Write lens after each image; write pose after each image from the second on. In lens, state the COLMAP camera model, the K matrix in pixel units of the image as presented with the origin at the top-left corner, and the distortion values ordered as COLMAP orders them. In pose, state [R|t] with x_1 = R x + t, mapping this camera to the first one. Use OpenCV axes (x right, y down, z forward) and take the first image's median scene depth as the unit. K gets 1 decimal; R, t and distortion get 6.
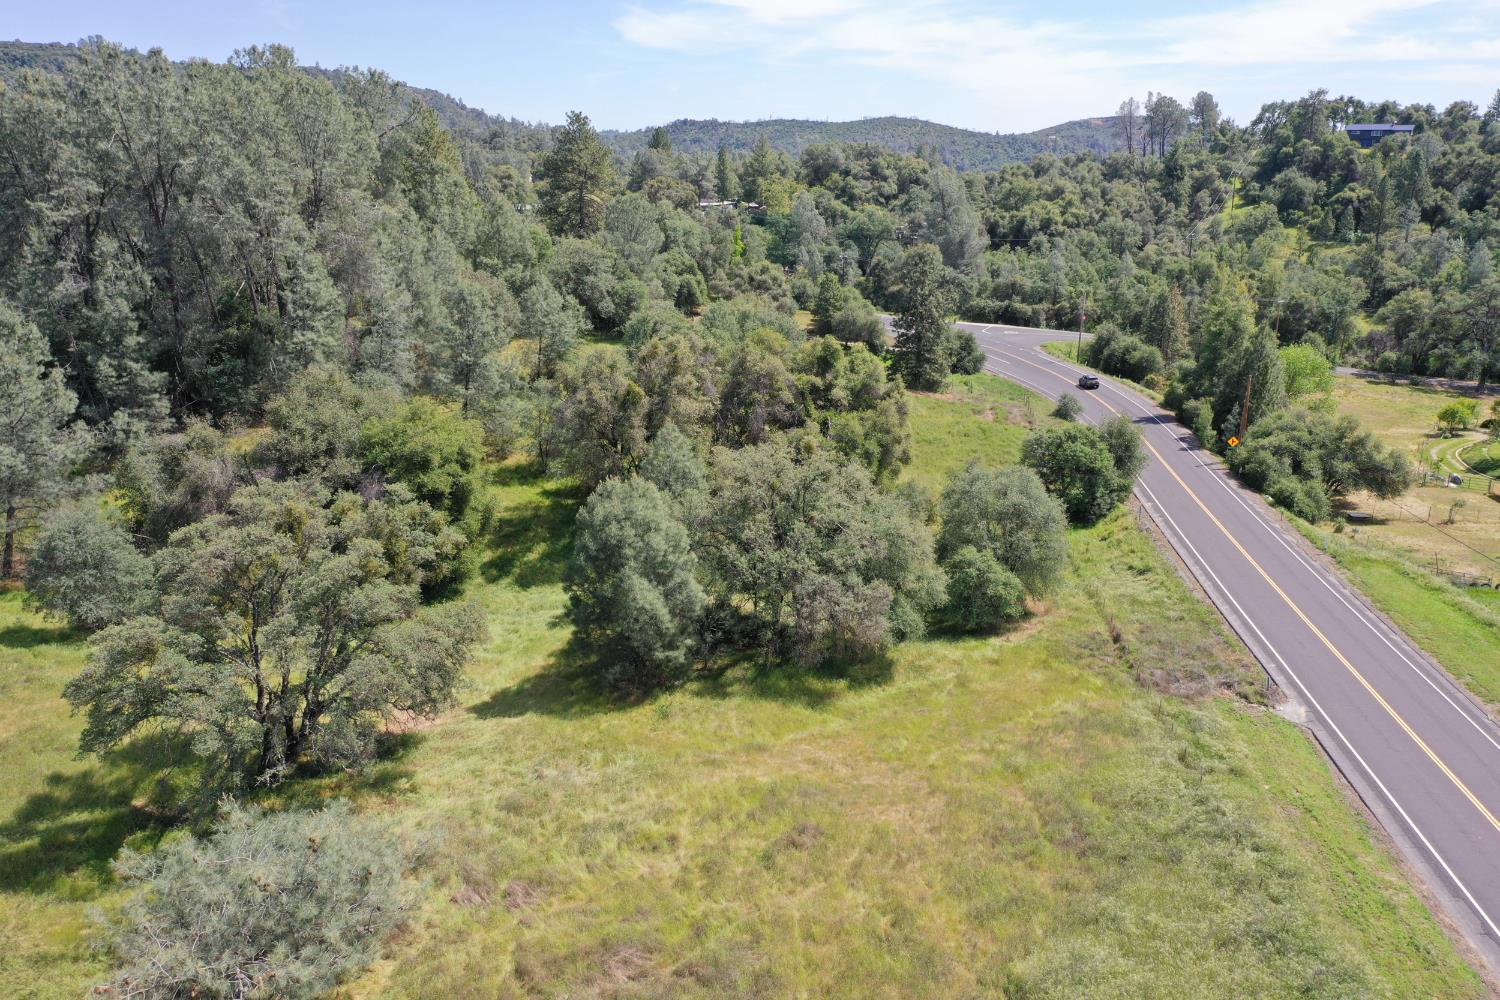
lens RADIAL K [[1179.4, 0, 750.4], [0, 1179.4, 503.9], [0, 0, 1]] dist [-0.021286, -0.000761]
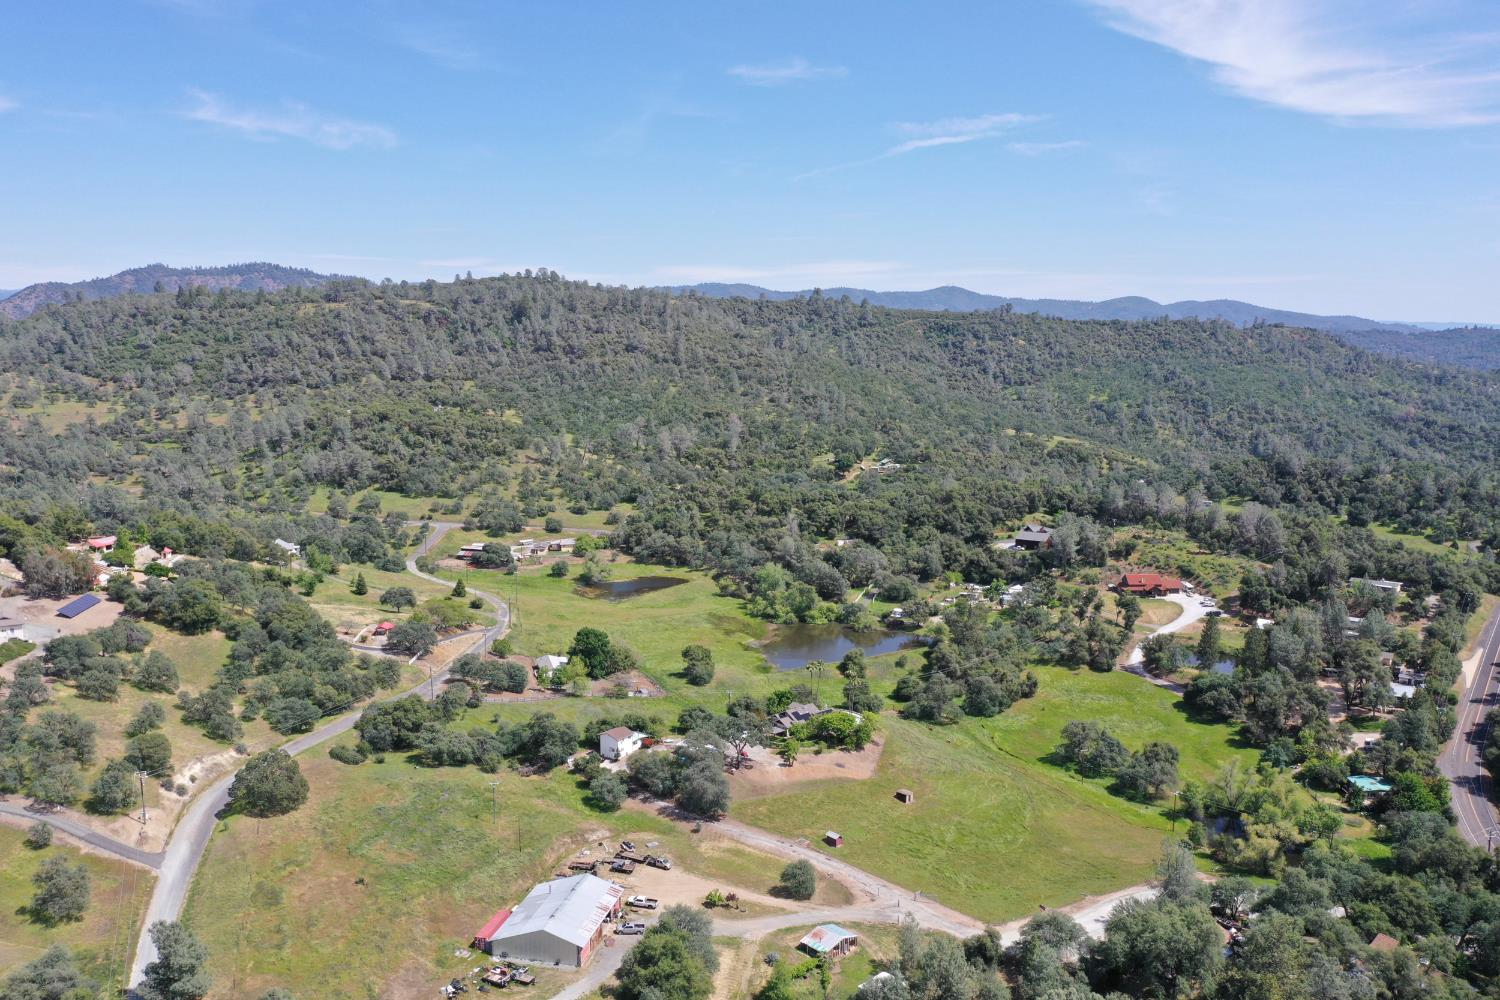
lens RADIAL K [[1179.4, 0, 750.4], [0, 1179.4, 503.9], [0, 0, 1]] dist [-0.021286, -0.000761]
pose [[0.770525, 0.086025, -0.631578, 0.019068], [-0.175792, 0.981103, -0.080834, -1.211253], [0.612690, 0.173311, 0.771087, -0.479747]]
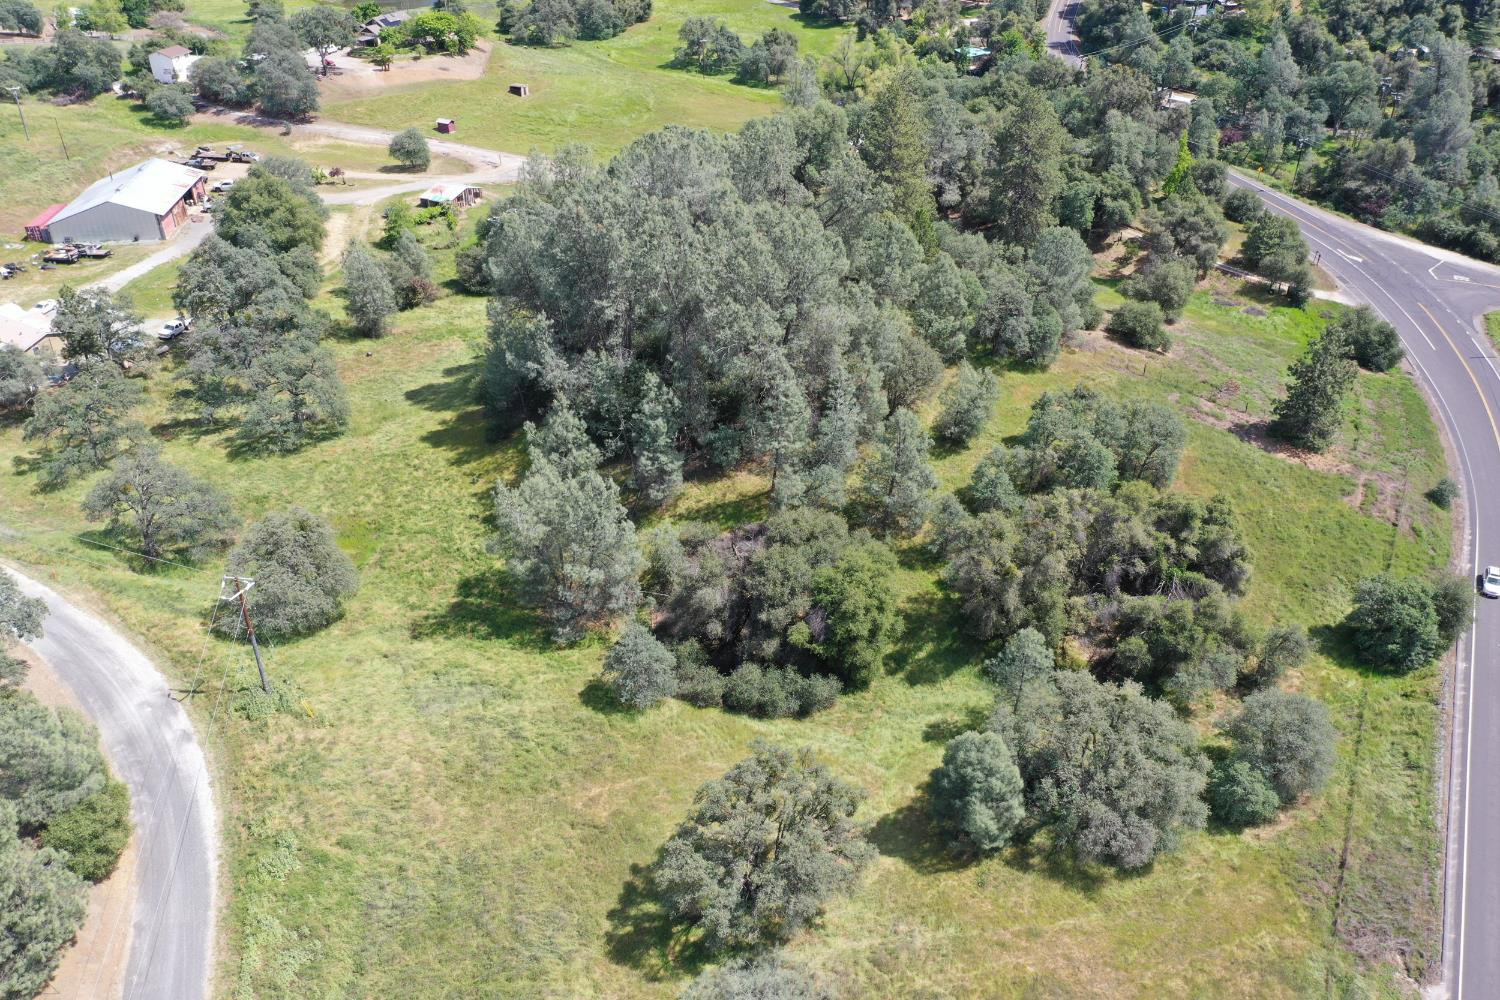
lens RADIAL K [[1179.4, 0, 750.4], [0, 1179.4, 503.9], [0, 0, 1]] dist [-0.021286, -0.000761]
pose [[0.934058, 0.185854, -0.304948, 0.015897], [-0.093773, 0.951587, 0.292728, -0.548858], [0.344590, -0.244829, 0.906265, -0.292215]]
